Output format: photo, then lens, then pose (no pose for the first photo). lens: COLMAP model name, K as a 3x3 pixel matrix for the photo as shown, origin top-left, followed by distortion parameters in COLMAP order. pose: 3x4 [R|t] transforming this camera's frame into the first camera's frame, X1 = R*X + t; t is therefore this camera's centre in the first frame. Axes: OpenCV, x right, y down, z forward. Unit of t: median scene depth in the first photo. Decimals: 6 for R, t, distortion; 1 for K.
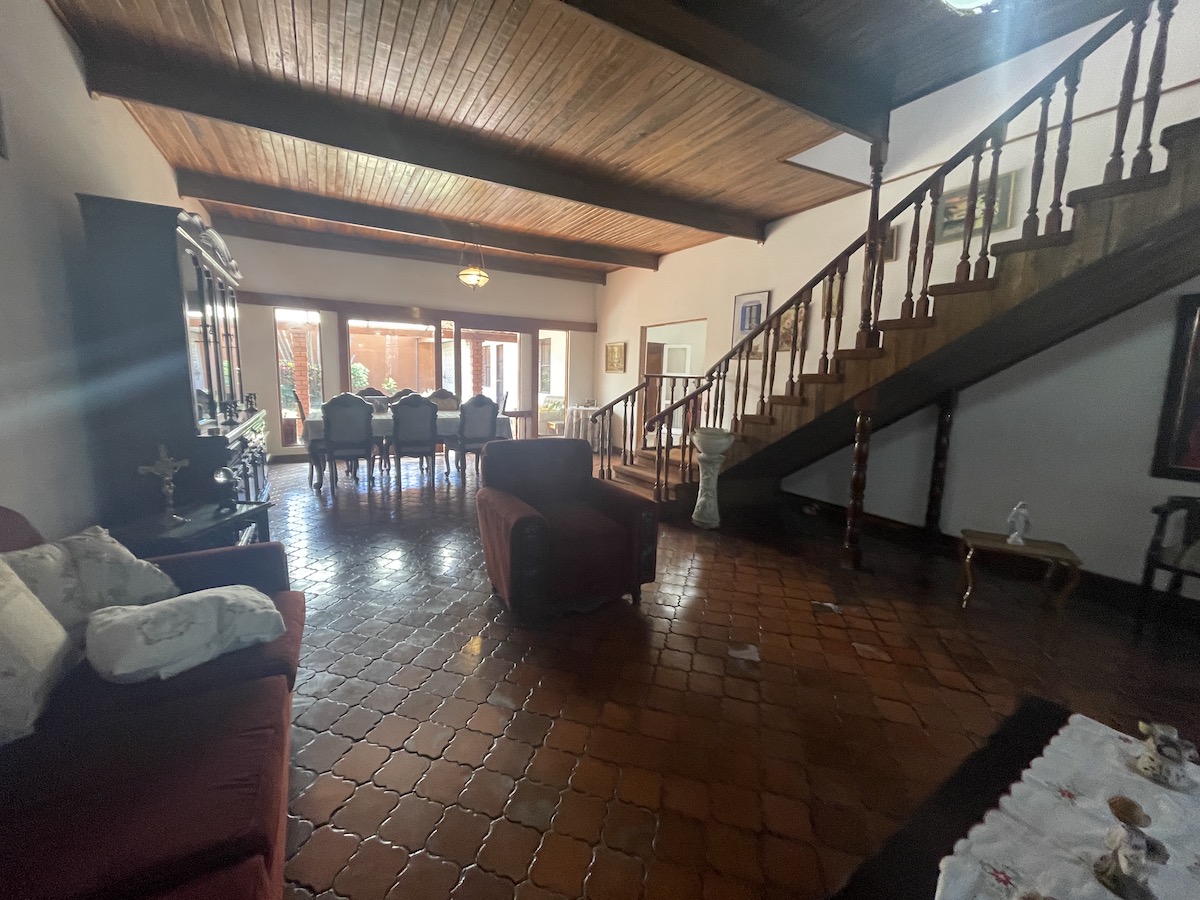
lens RADIAL K [[484.3, 0, 600.6], [0, 484.3, 441.5], [0, 0, 1]] dist [0.000928, 0.000347]
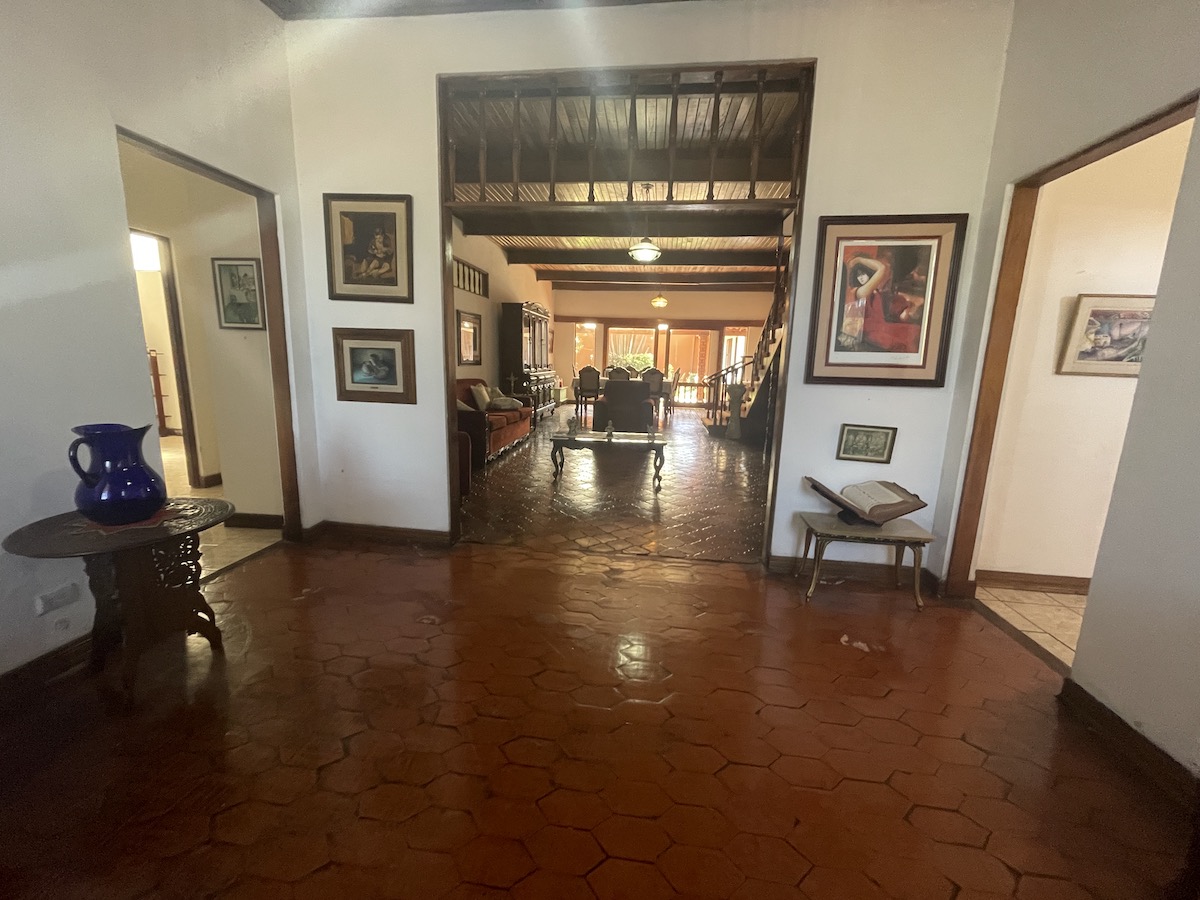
lens RADIAL K [[484.3, 0, 600.6], [0, 484.3, 441.5], [0, 0, 1]] dist [0.000928, 0.000347]
pose [[0.810435, 0.110386, -0.575335, 0.625094], [-0.100055, 0.993739, 0.049723, 0.097925], [0.577221, 0.017268, 0.816405, -0.550426]]
